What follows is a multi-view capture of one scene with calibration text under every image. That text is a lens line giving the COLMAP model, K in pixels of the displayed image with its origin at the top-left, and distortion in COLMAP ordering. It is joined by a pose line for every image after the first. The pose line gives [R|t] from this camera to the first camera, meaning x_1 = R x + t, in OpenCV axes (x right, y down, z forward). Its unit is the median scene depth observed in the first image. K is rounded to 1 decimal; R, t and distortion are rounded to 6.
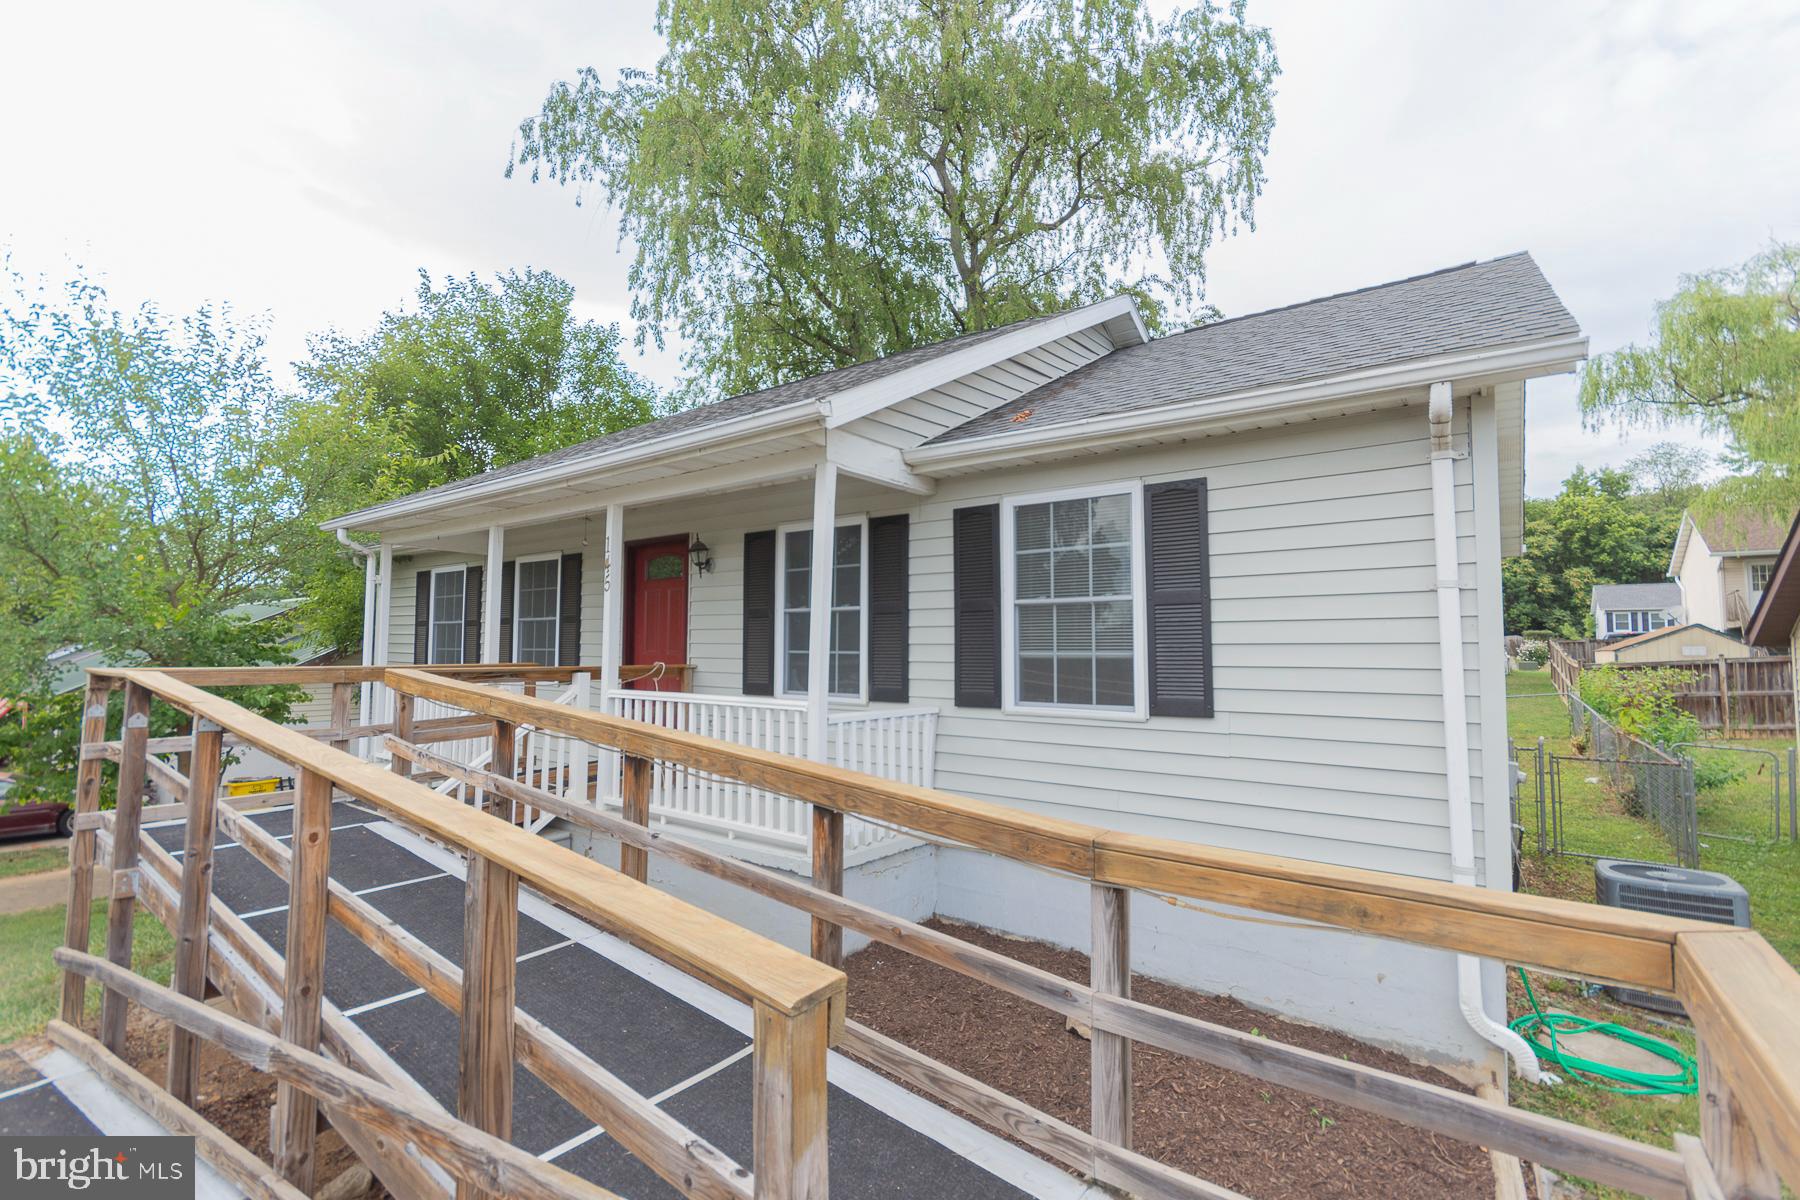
lens RADIAL K [[785.1, 0, 904.3], [0, 785.1, 604.5], [0, 0, 1]] dist [0.005636, -0.000104]
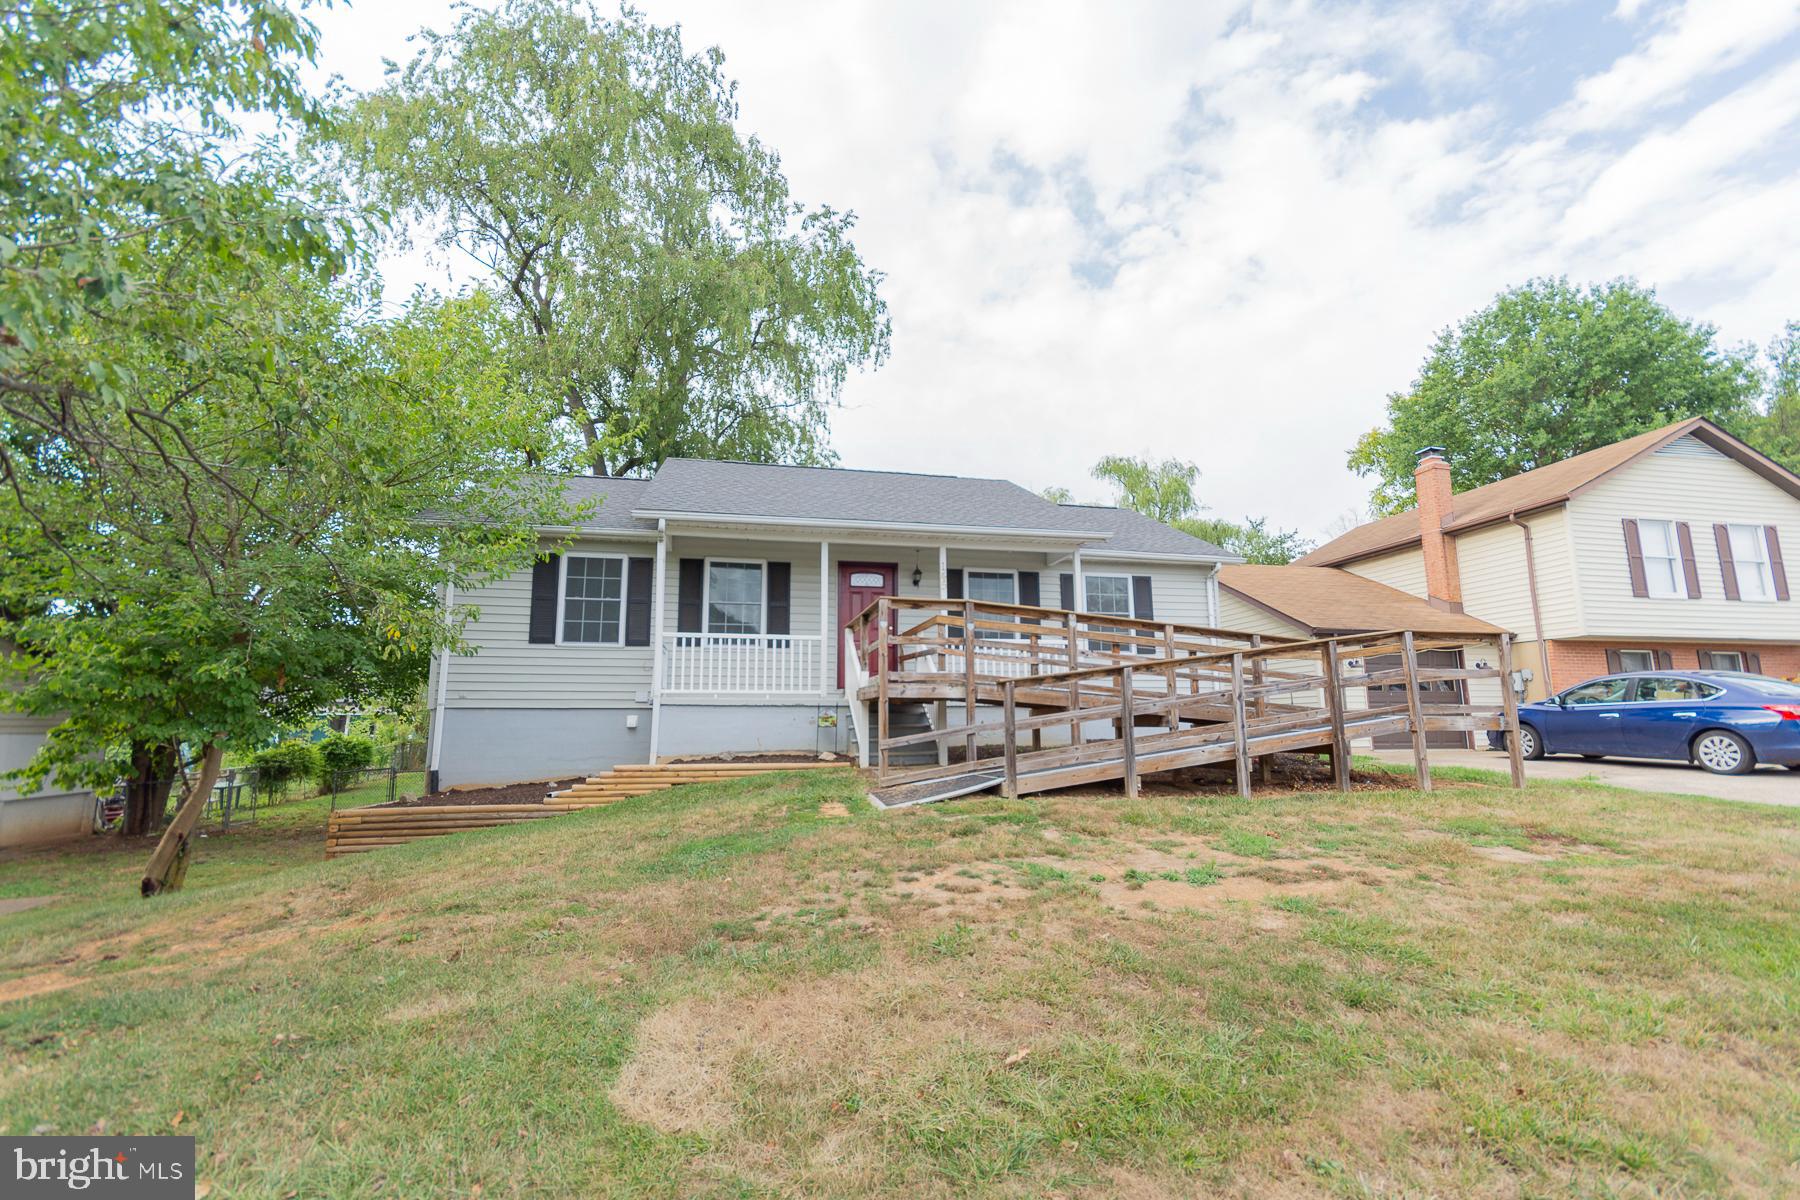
lens RADIAL K [[777.6, 0, 900.0], [0, 777.6, 600.0], [0, 0, 1]] dist [0.001065, 0.000123]
pose [[0.662164, 0.110149, 0.741219, -0.640888], [-0.032575, 0.992434, -0.118381, 0.082241], [-0.748651, 0.054243, 0.660742, -0.069792]]
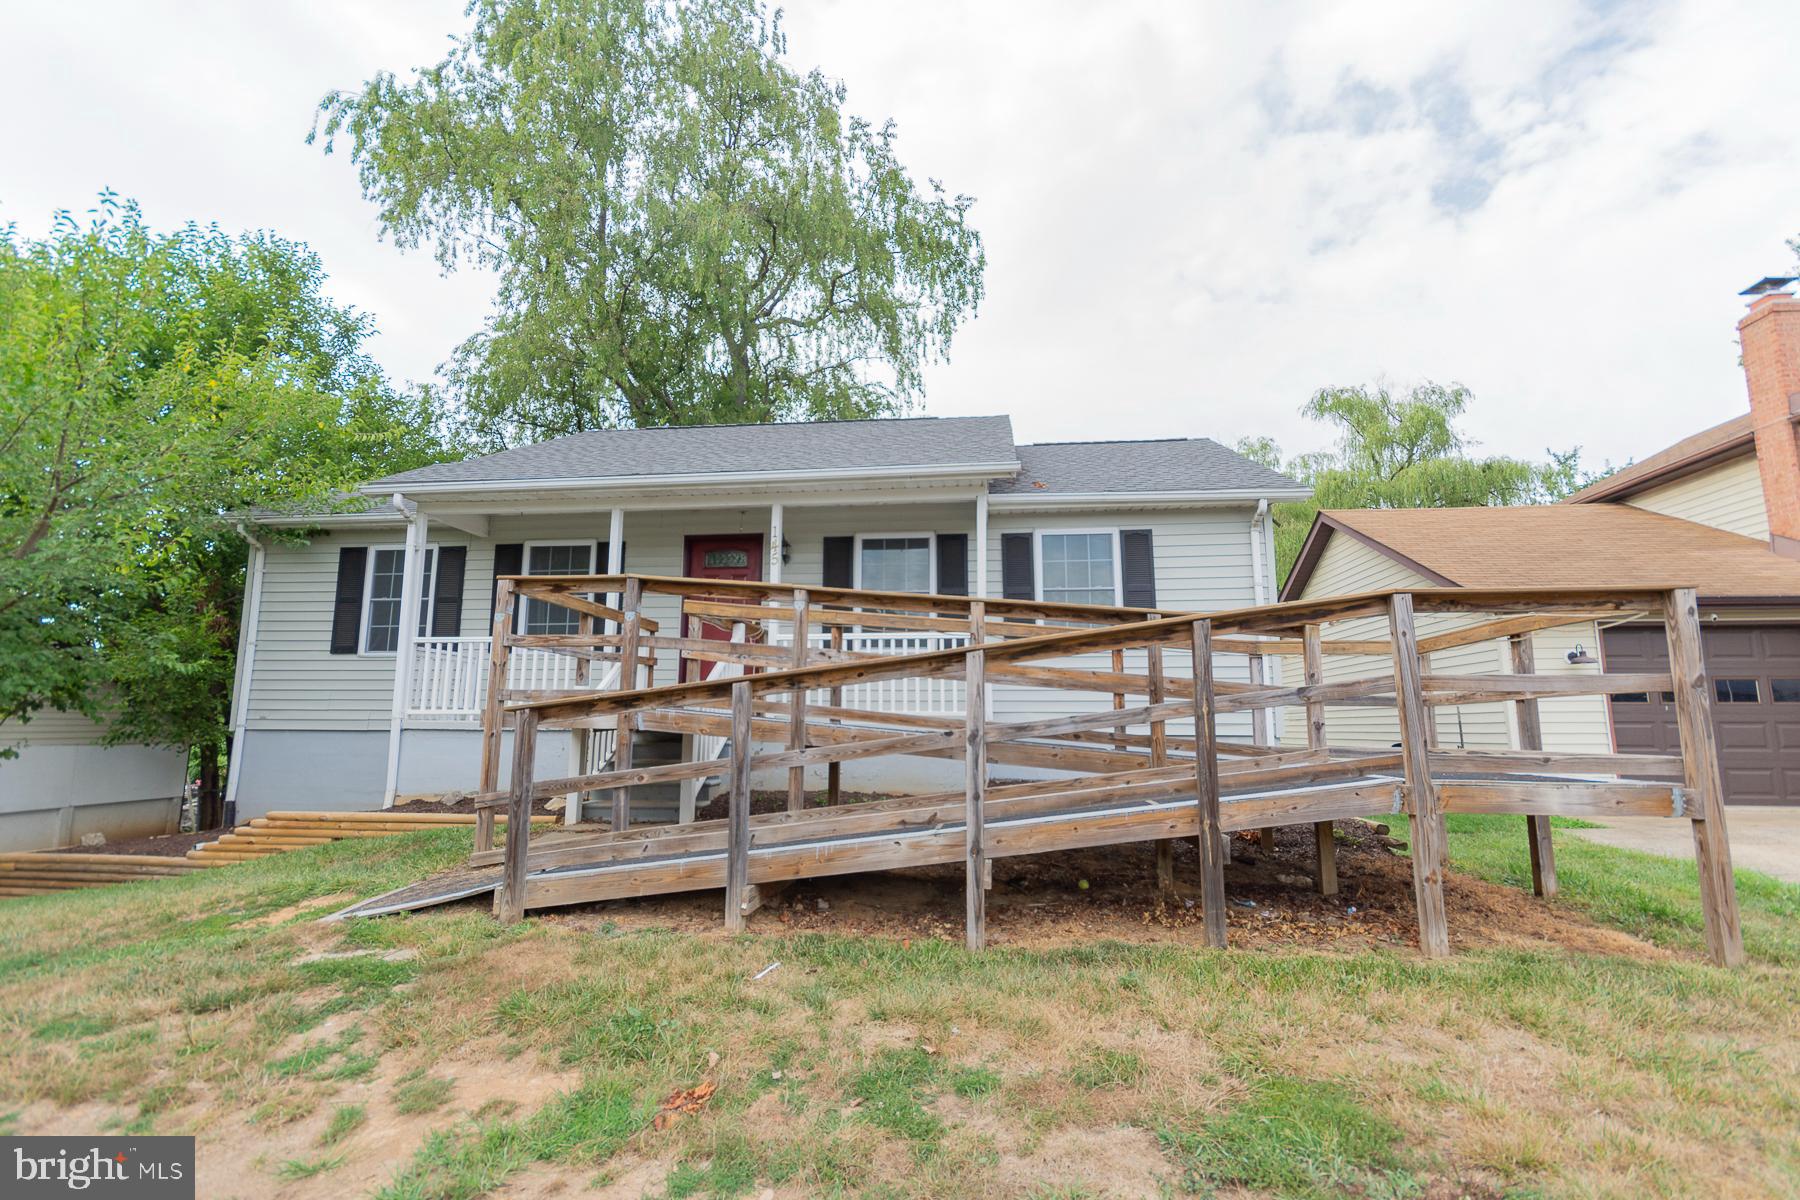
lens RADIAL K [[811.2, 0, 901.3], [0, 811.2, 603.8], [0, 0, 1]] dist [0.021723, -0.011779]
pose [[0.865642, 0.072241, 0.495424, -0.298956], [-0.025890, 0.994671, -0.099801, 0.063247], [-0.499993, 0.073566, 0.862899, -0.114153]]
